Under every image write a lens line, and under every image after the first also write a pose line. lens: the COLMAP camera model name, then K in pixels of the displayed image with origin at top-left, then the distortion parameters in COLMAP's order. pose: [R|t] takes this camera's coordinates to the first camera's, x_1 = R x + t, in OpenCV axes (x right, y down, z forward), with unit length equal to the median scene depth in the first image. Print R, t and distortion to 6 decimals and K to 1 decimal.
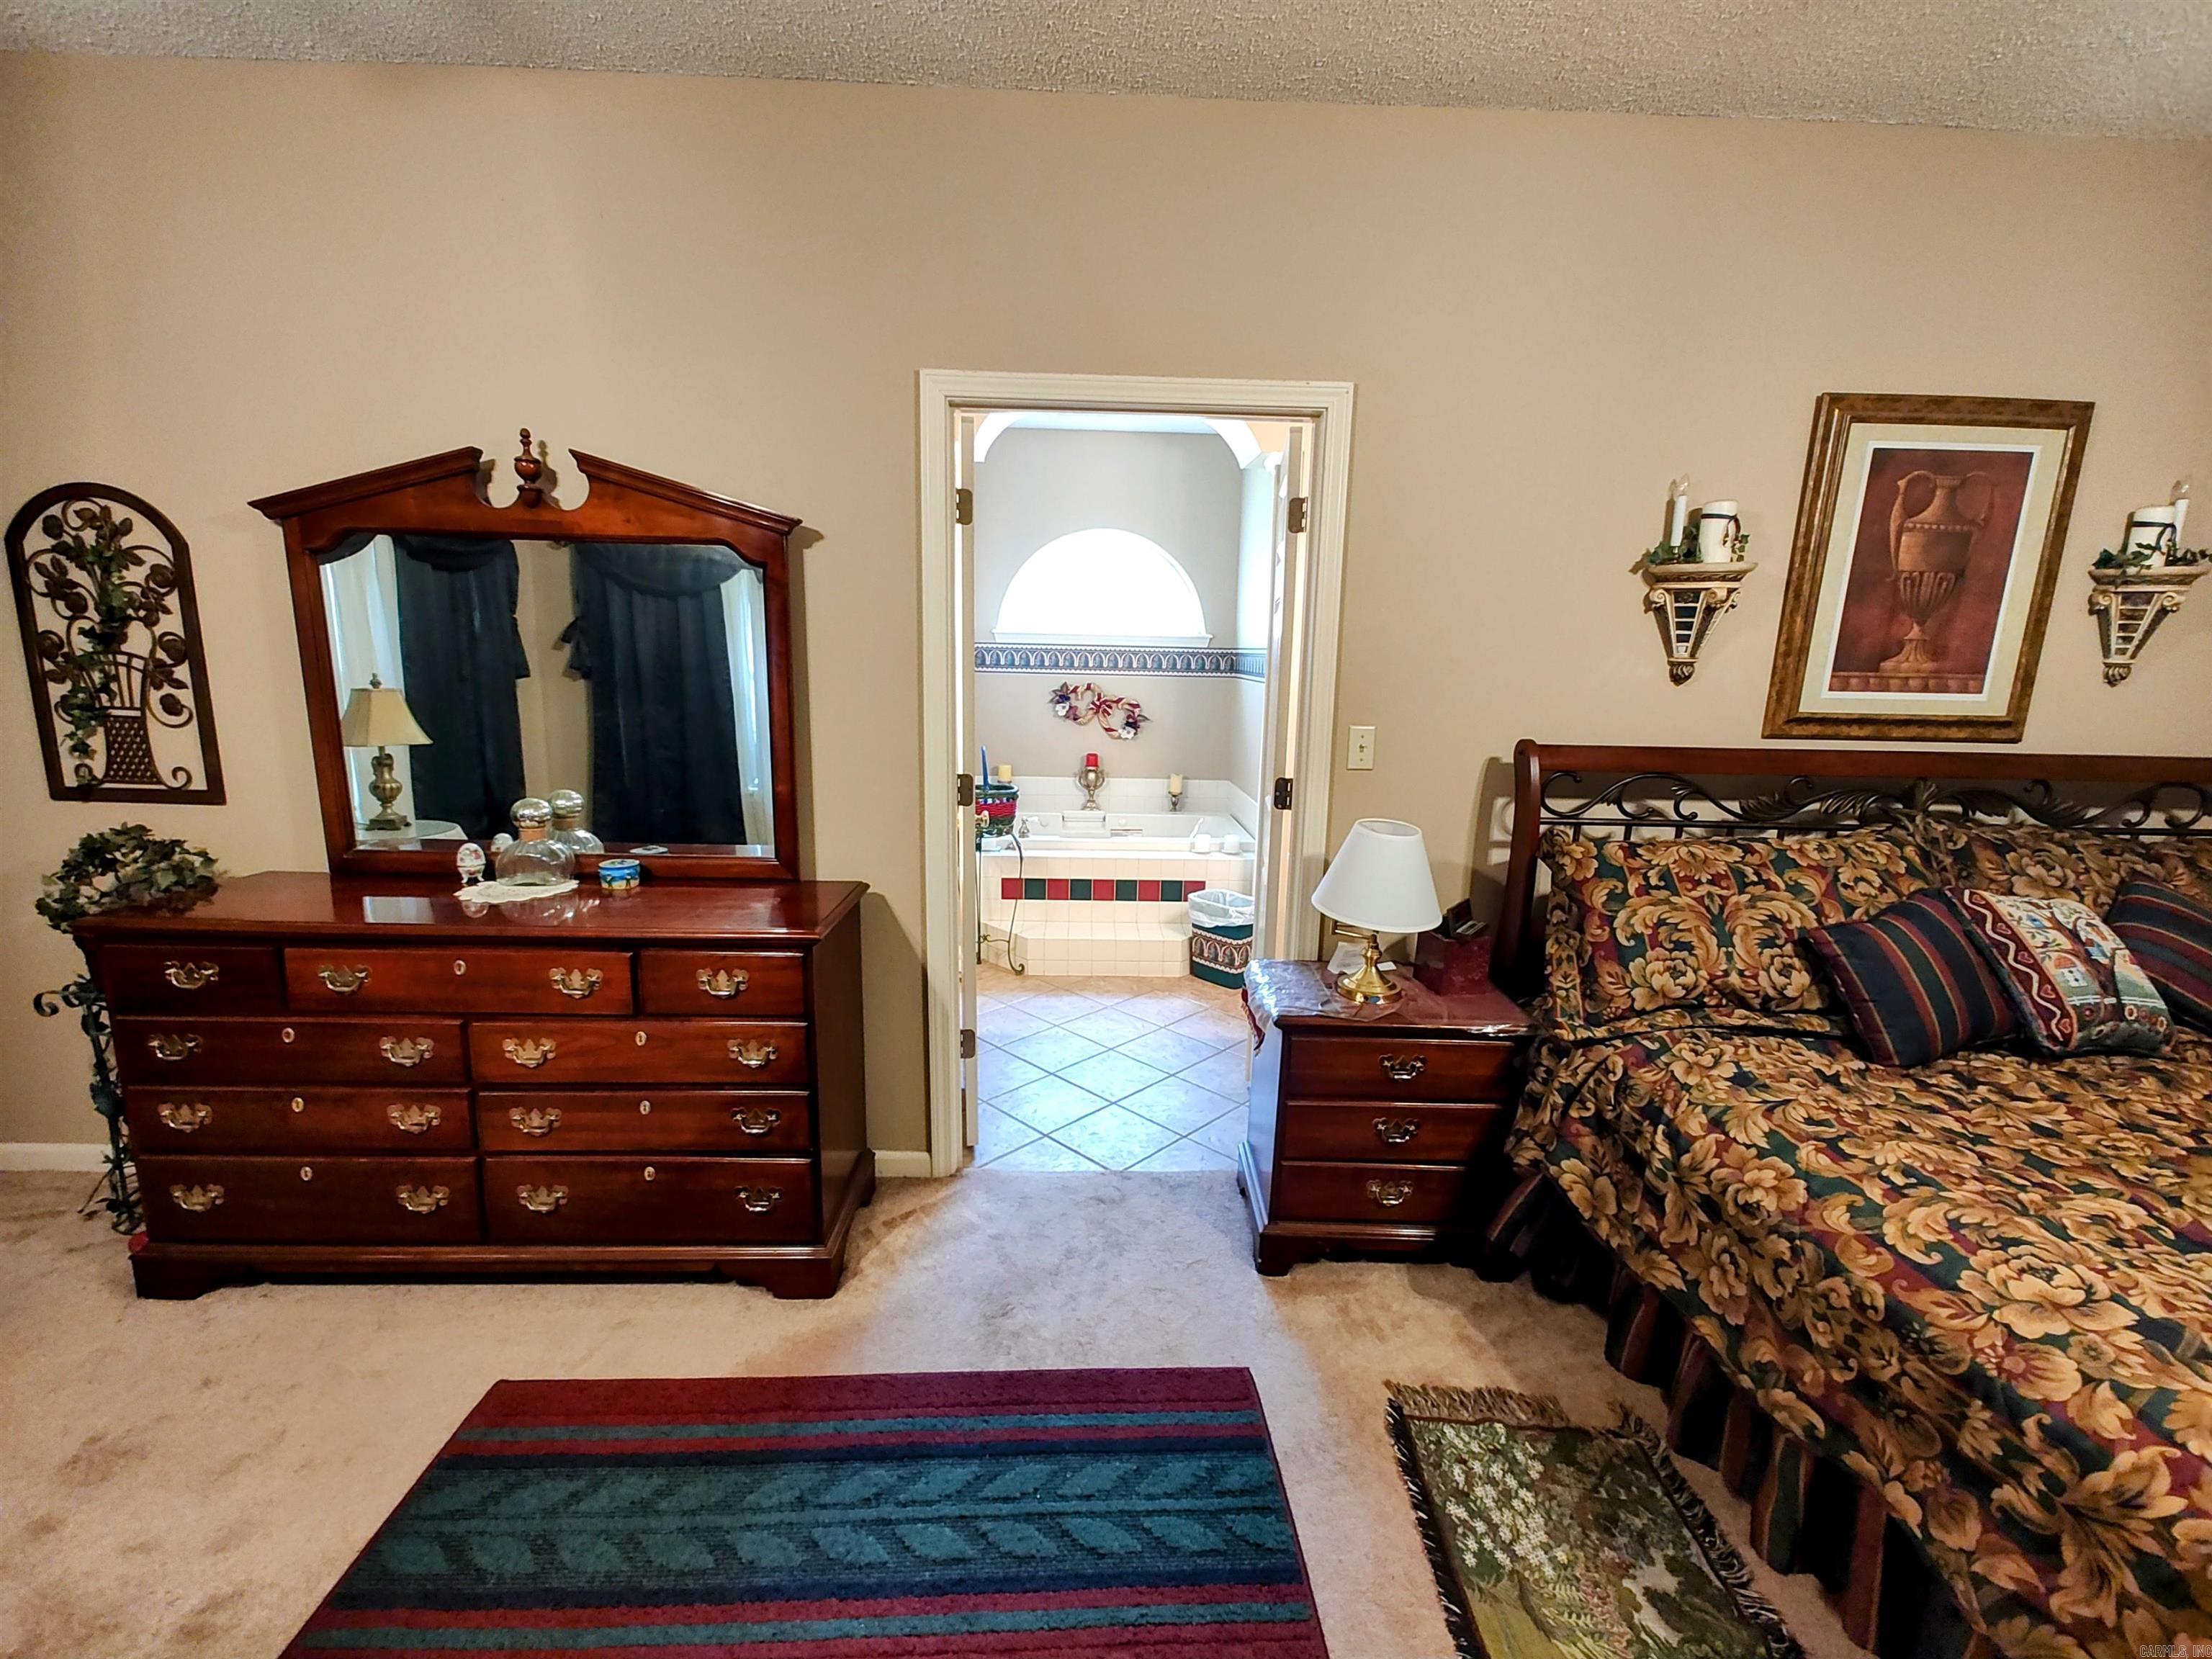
lens RADIAL K [[922.8, 0, 1104.4], [0, 922.8, 835.3], [0, 0, 1]] dist [0.002818, -0.000646]
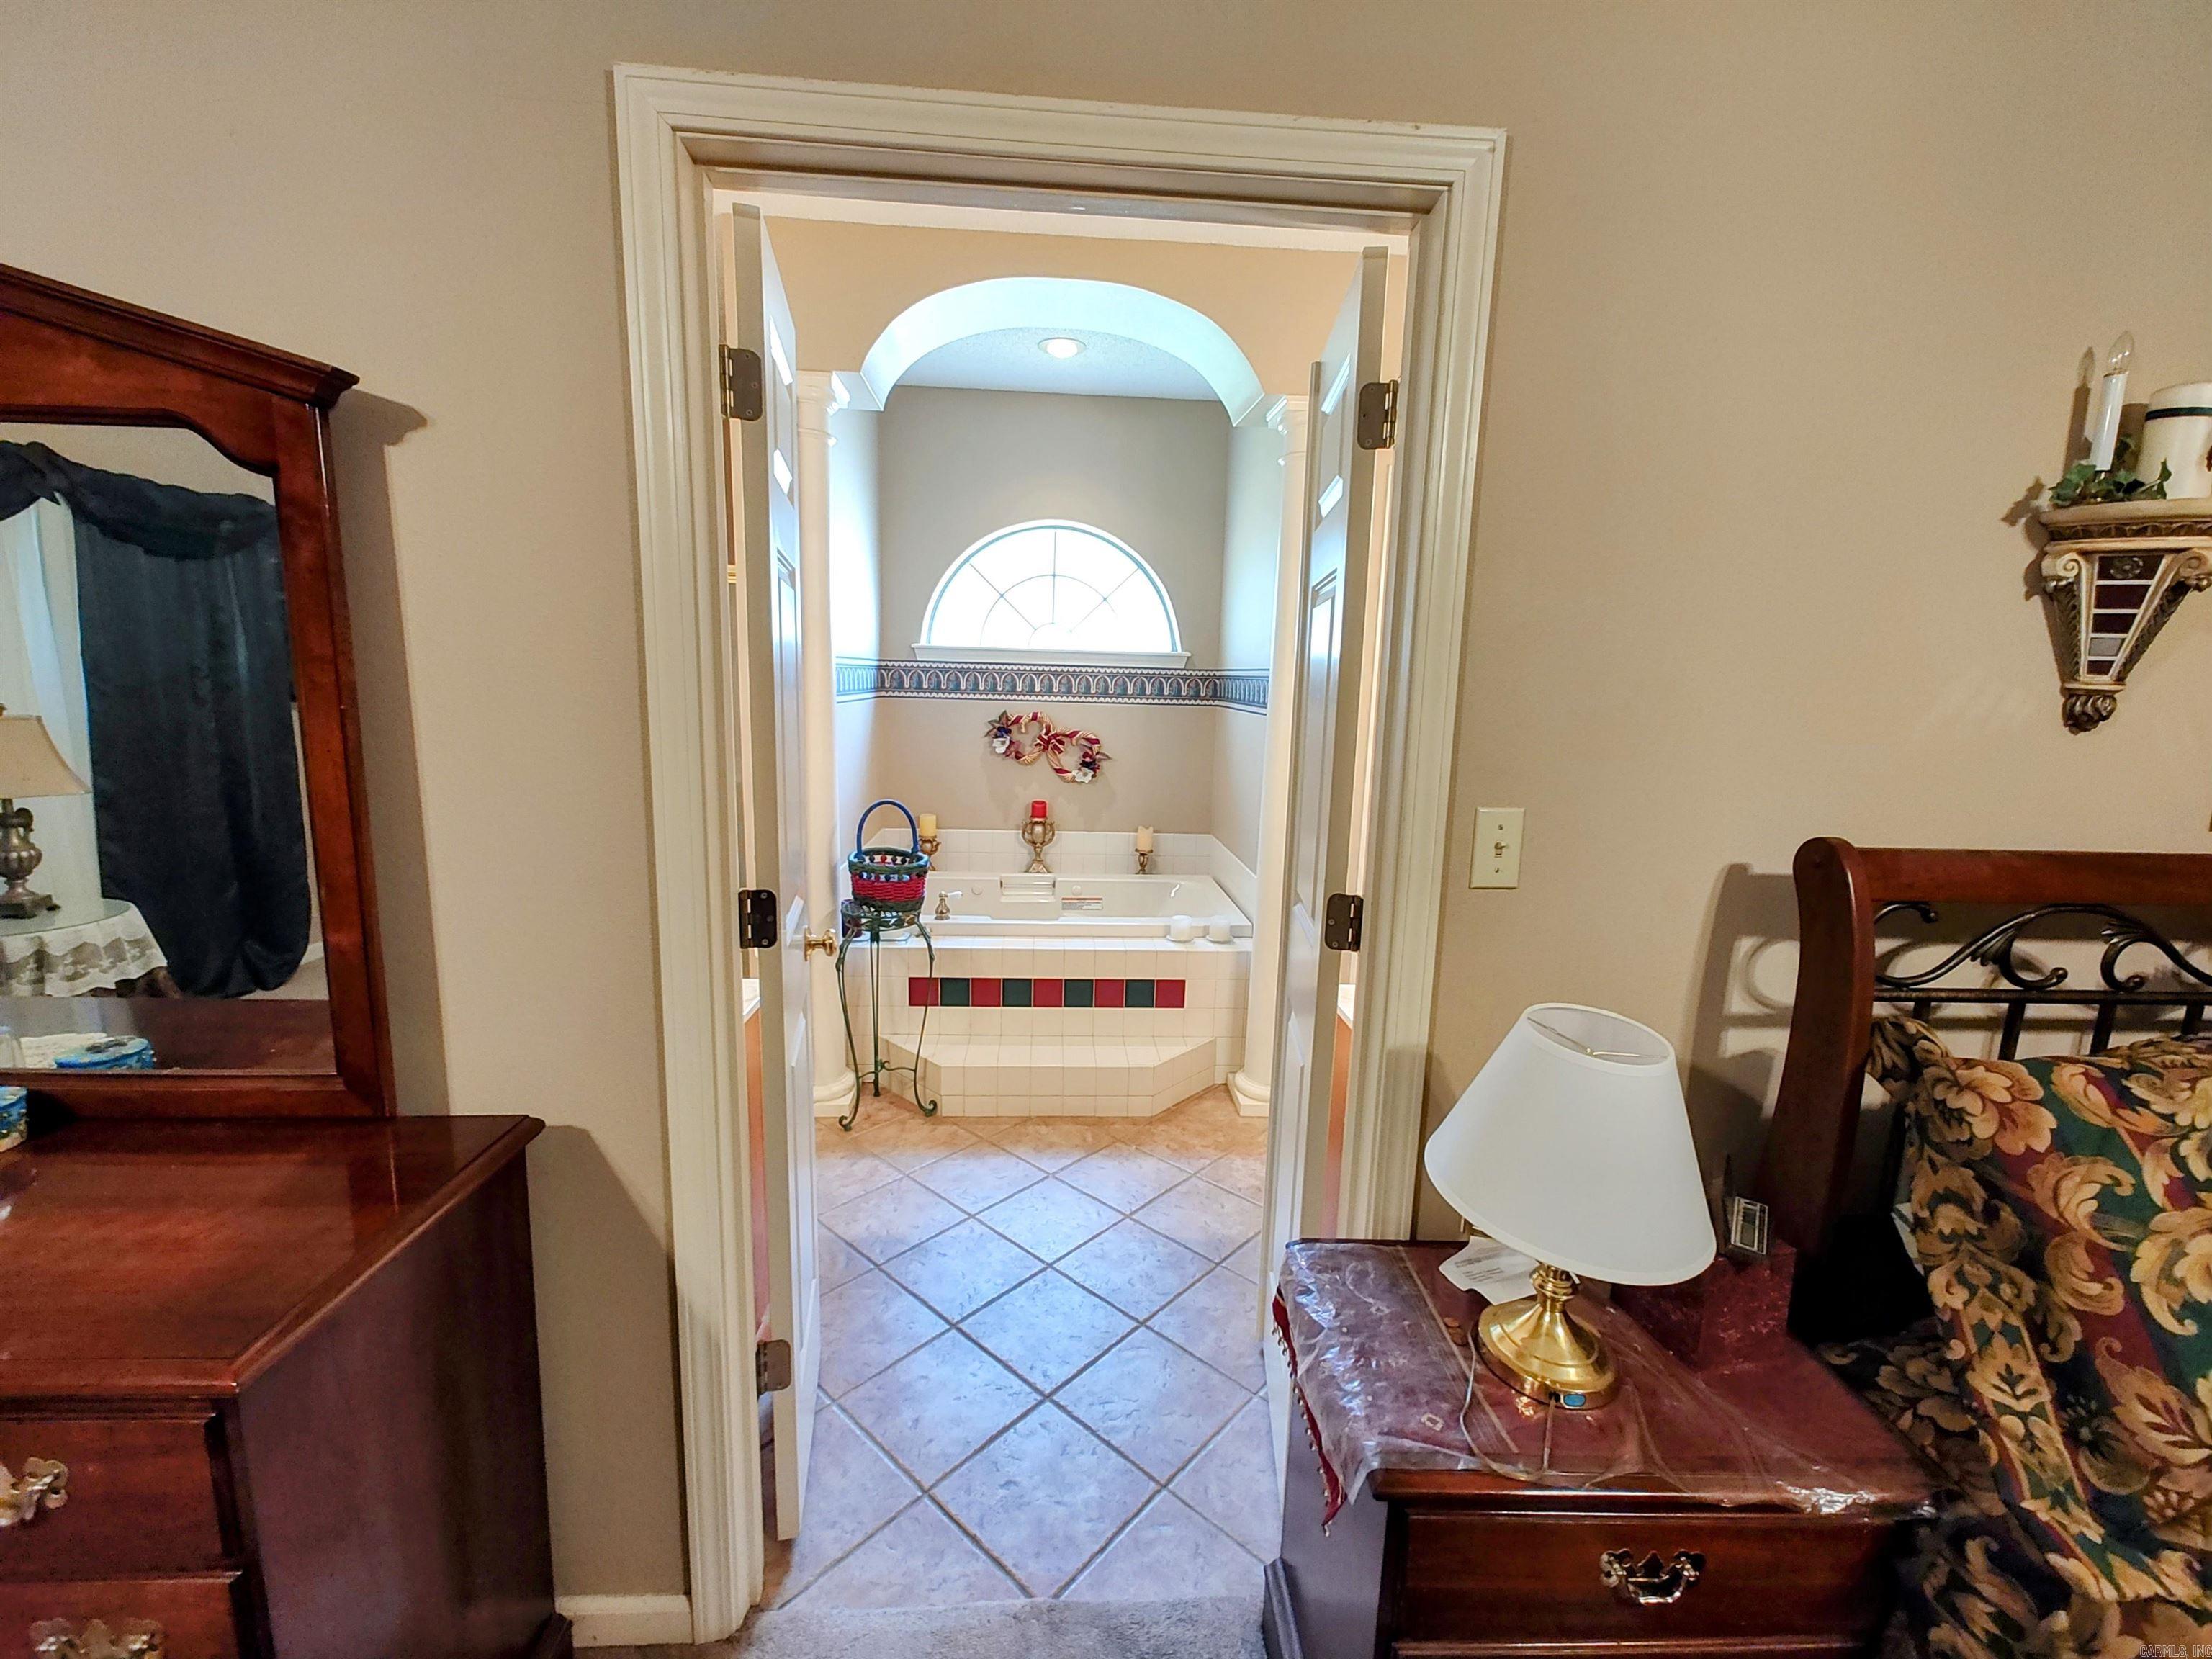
lens RADIAL K [[922.8, 0, 1099.4], [0, 922.8, 837.0], [0, 0, 1]] dist [0.002818, -0.000646]
pose [[0.999516, 0.002162, 0.031030, 0.033257], [-0.001407, 0.999703, -0.024326, -0.091577], [-0.031073, 0.024270, 0.999222, 0.497354]]
